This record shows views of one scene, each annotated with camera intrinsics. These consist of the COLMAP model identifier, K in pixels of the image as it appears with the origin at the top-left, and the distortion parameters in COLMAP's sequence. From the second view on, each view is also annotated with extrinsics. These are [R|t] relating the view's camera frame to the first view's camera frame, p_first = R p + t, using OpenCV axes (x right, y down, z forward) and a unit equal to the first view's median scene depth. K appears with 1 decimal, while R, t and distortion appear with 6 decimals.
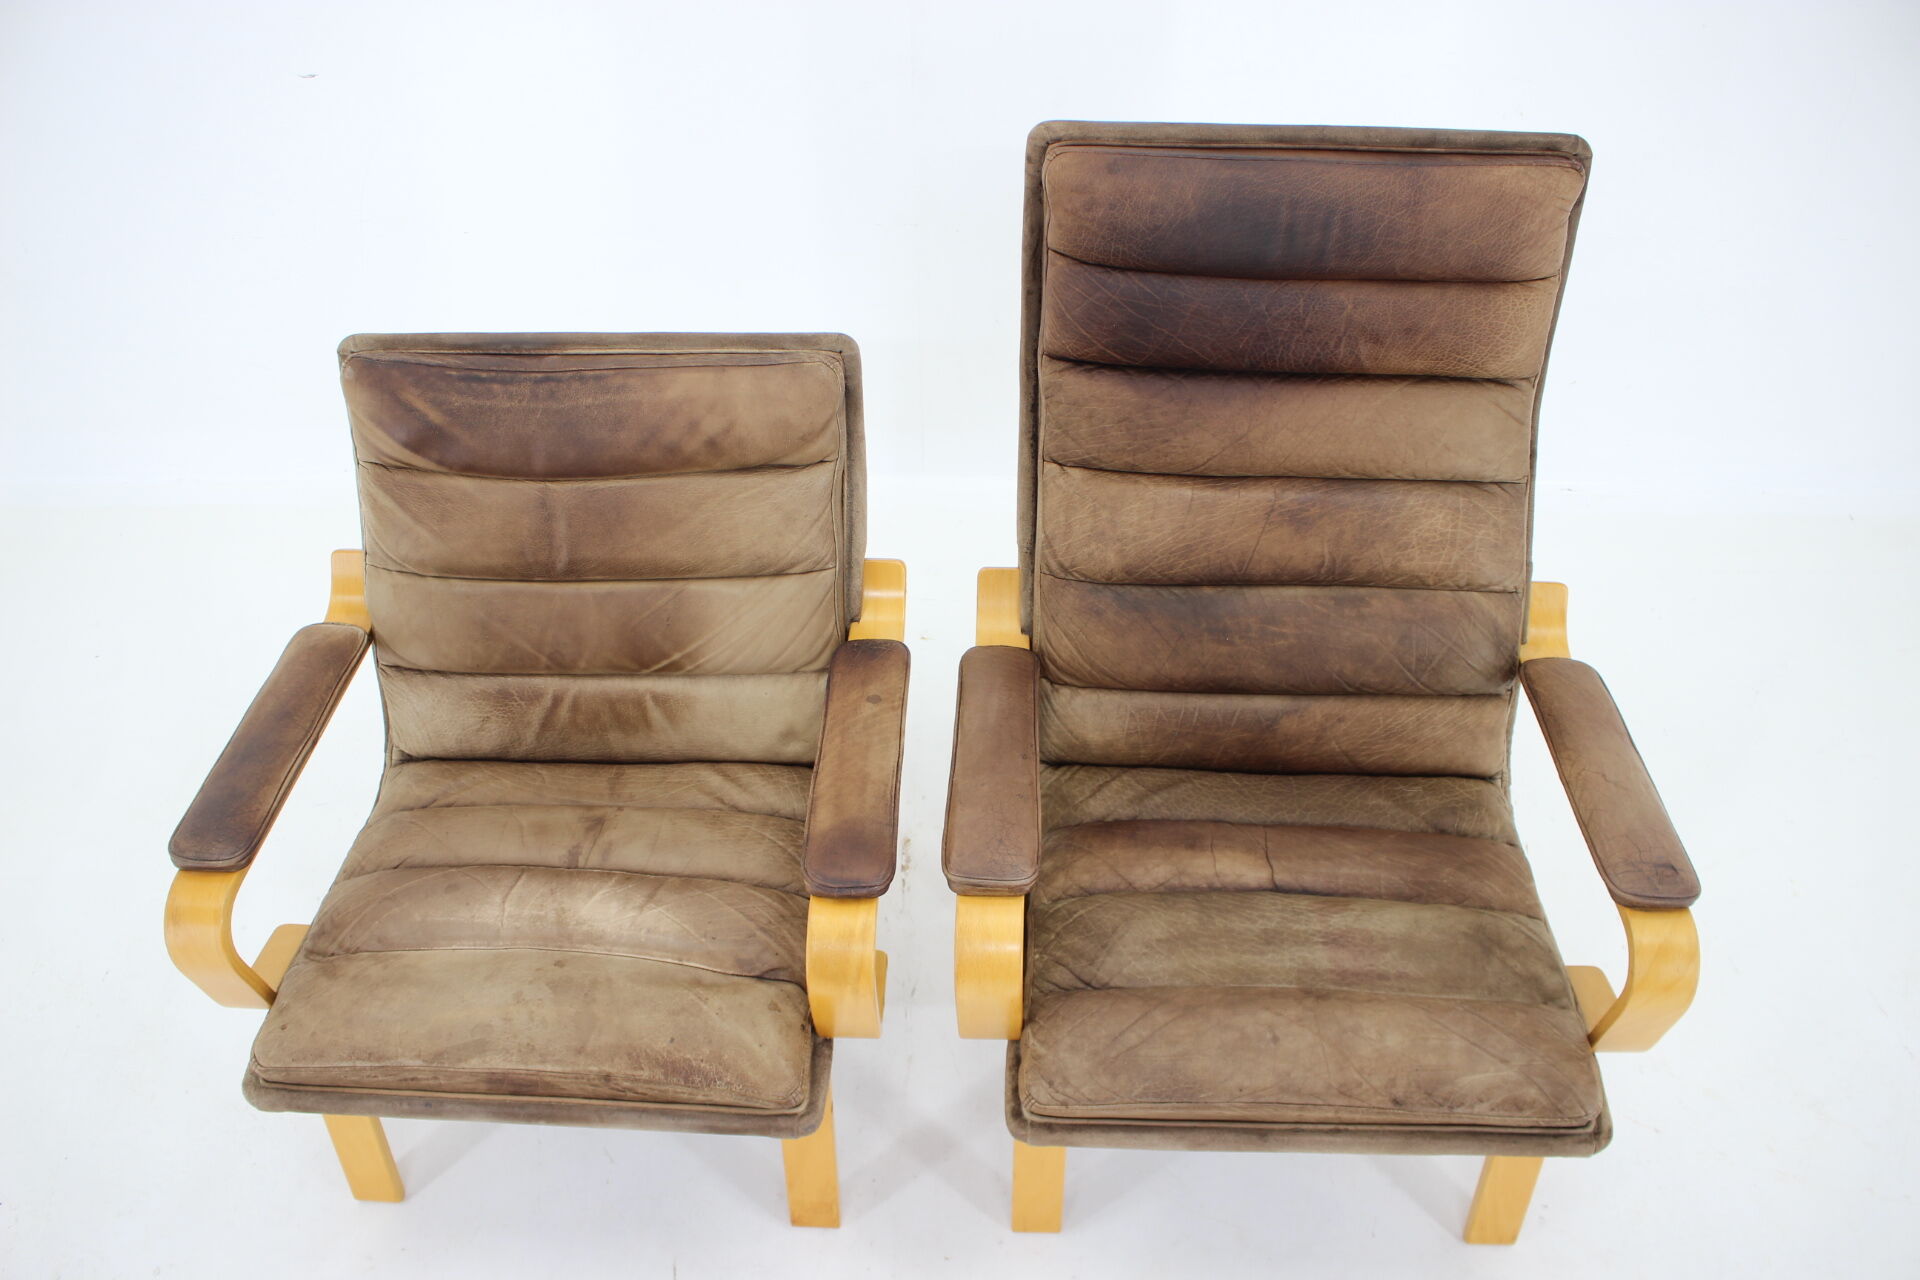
lens RADIAL K [[1607.2, 0, 954.0], [0, 1607.2, 684.1], [0, 0, 1]] dist [-0.155723, 0.116582]
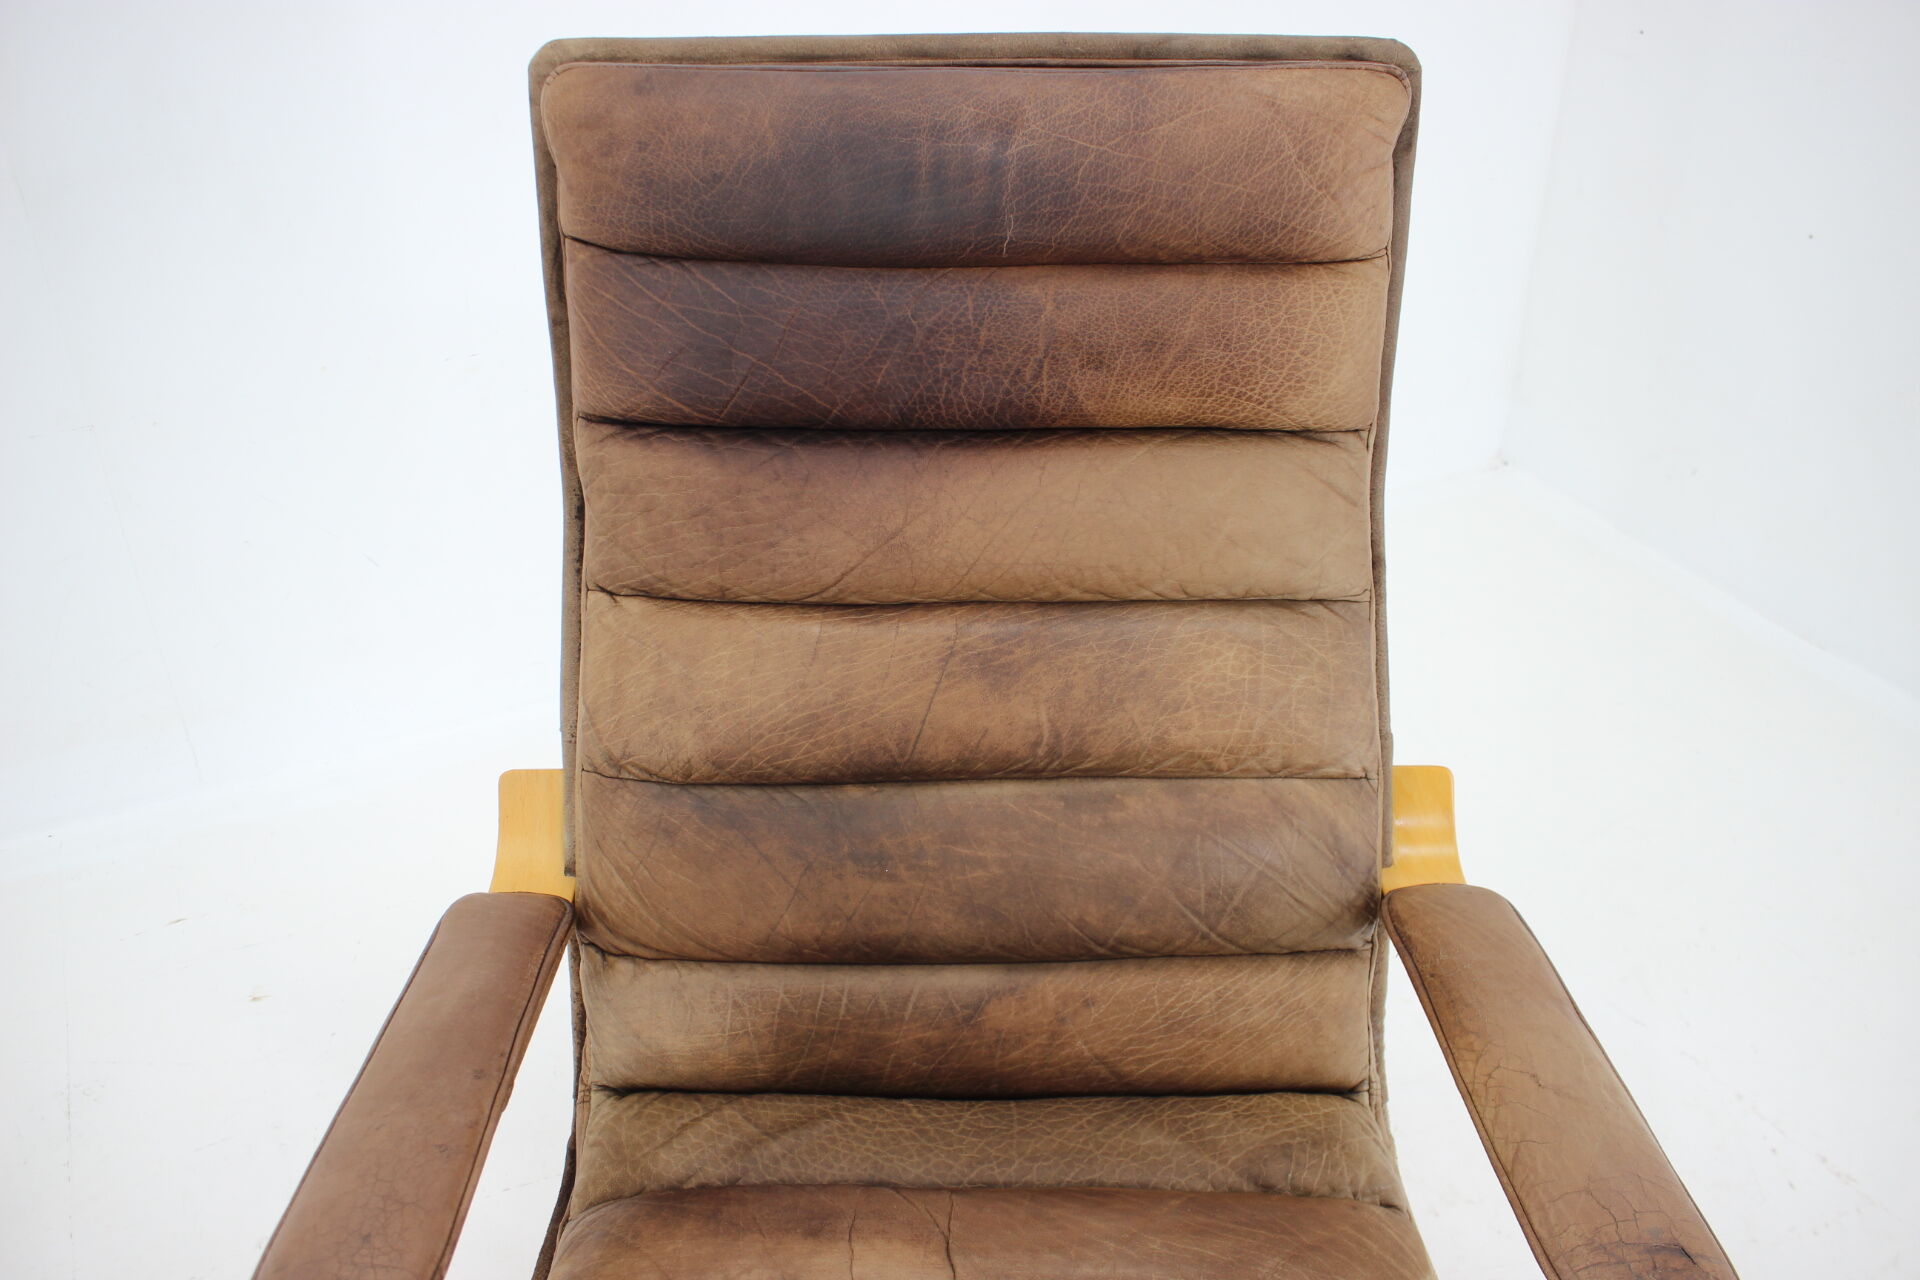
lens RADIAL K [[1607.2, 0, 958.9], [0, 1607.2, 671.3], [0, 0, 1]] dist [-0.155723, 0.116582]
pose [[0.998445, -0.019045, 0.052393, 0.178429], [0.029775, 0.976733, -0.212384, 0.028660], [-0.047129, 0.213613, 0.975781, 0.425008]]
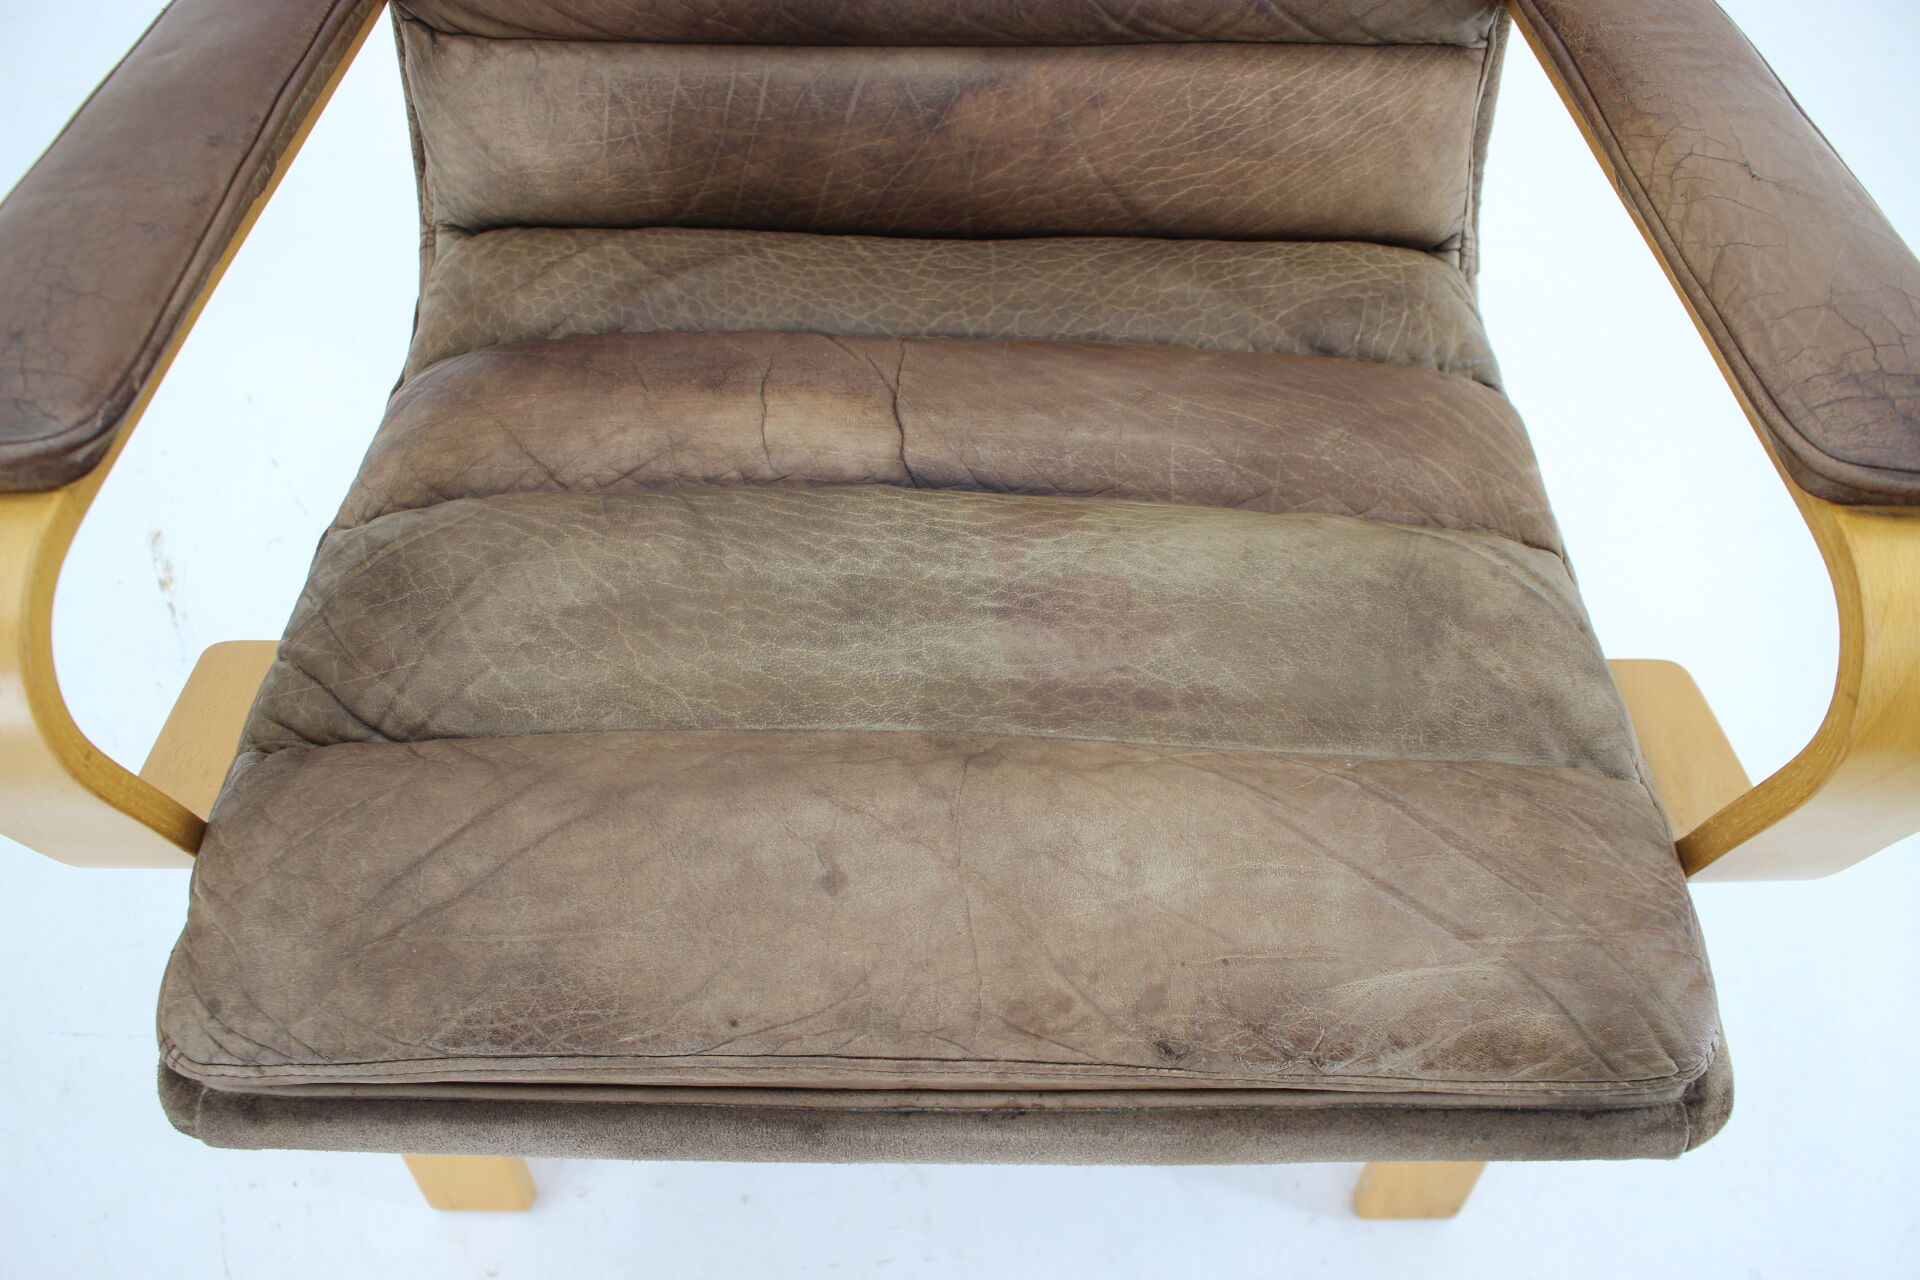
lens RADIAL K [[1607.2, 0, 957.3], [0, 1607.2, 670.0], [0, 0, 1]] dist [-0.155723, 0.116582]
pose [[0.998703, -0.022822, 0.045507, 0.195698], [0.013486, 0.980554, 0.195785, 0.096615], [-0.049090, -0.194917, 0.979590, 0.592703]]
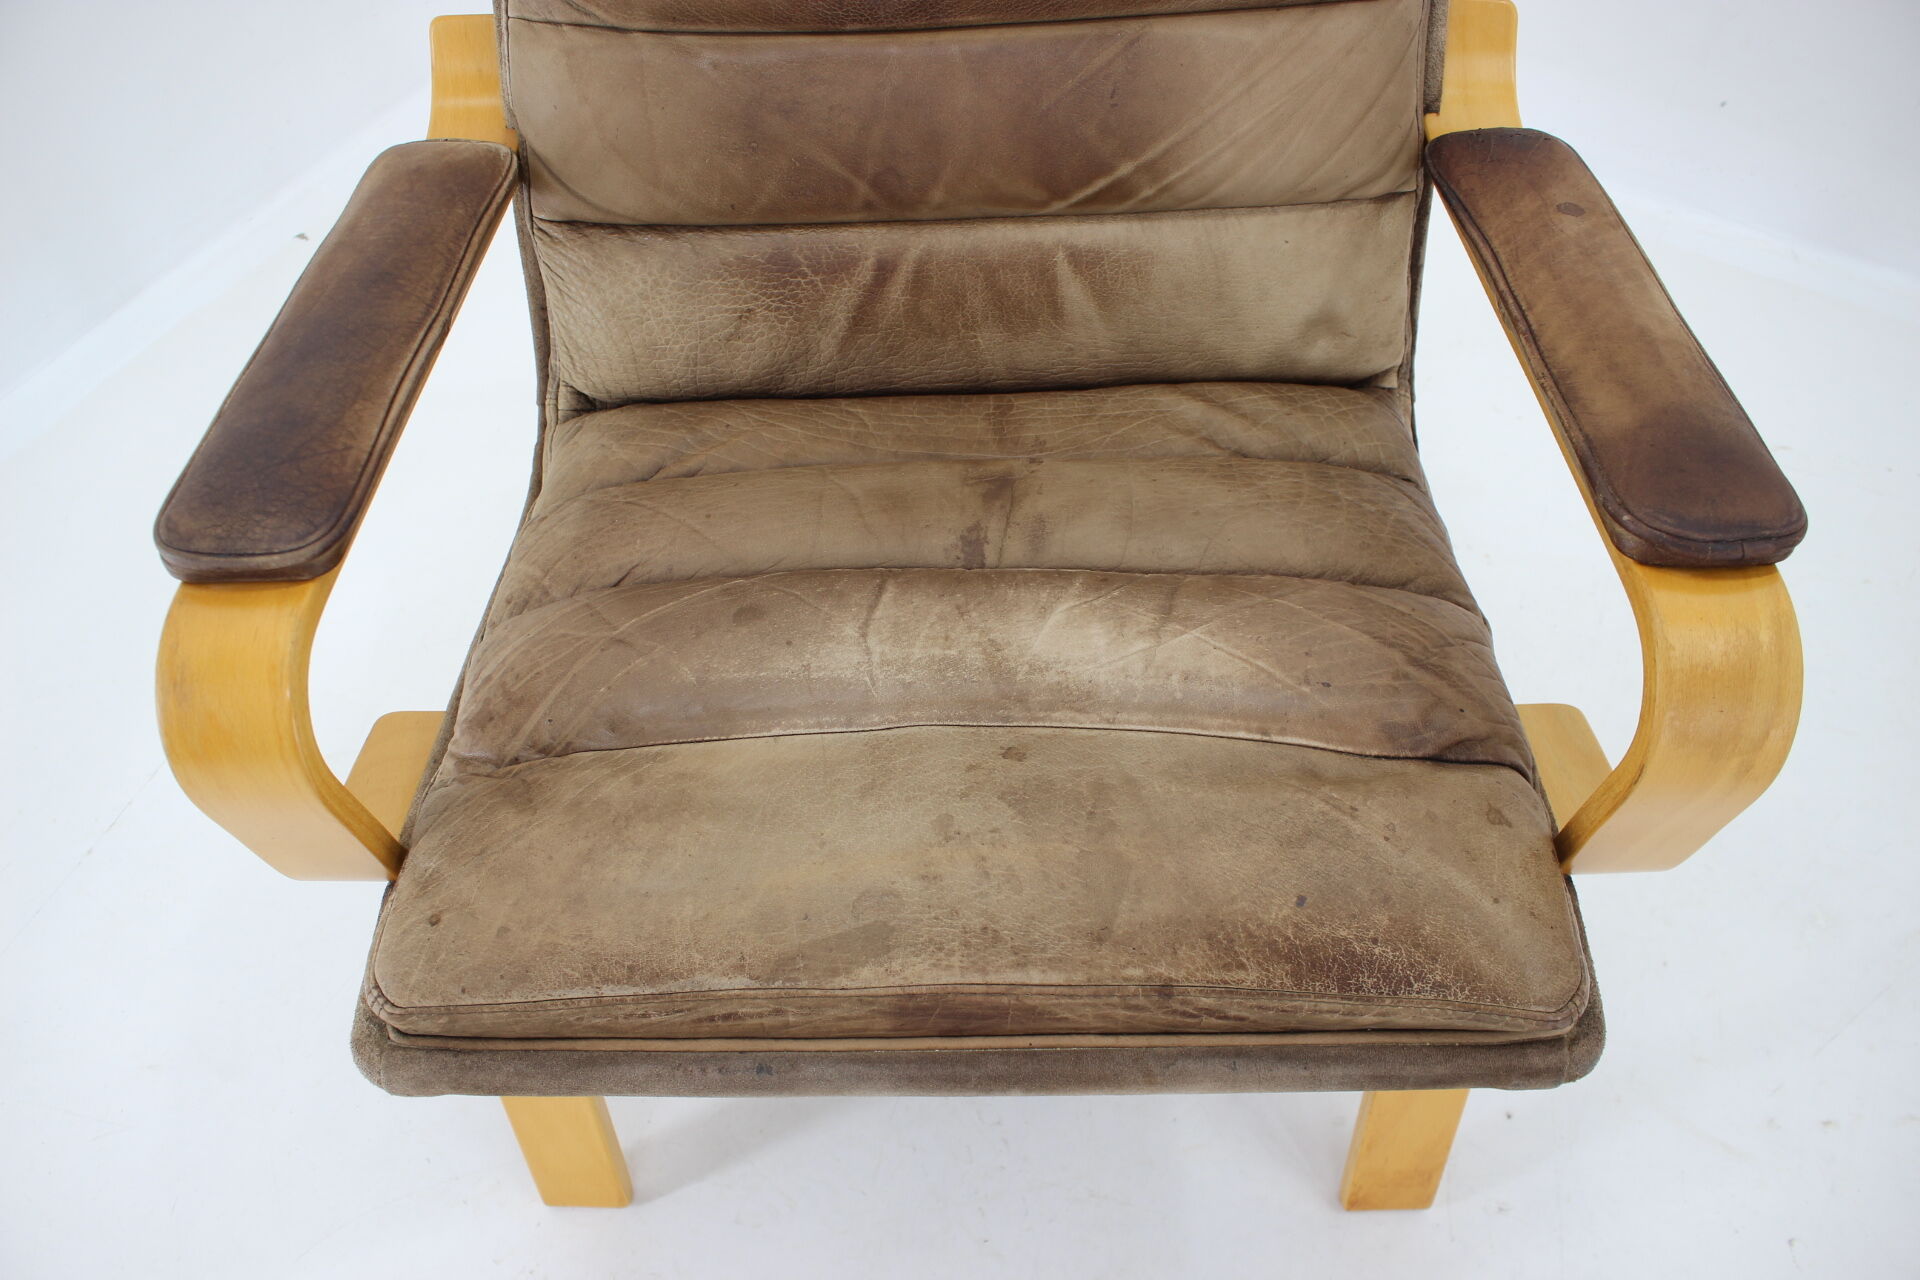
lens RADIAL K [[1607.2, 0, 963.4], [0, 1607.2, 669.7], [0, 0, 1]] dist [-0.155723, 0.116582]
pose [[0.999174, -0.039063, 0.011199, -0.256869], [0.037754, 0.994294, 0.099768, 0.099056], [-0.015033, -0.099262, 0.994948, 0.504797]]
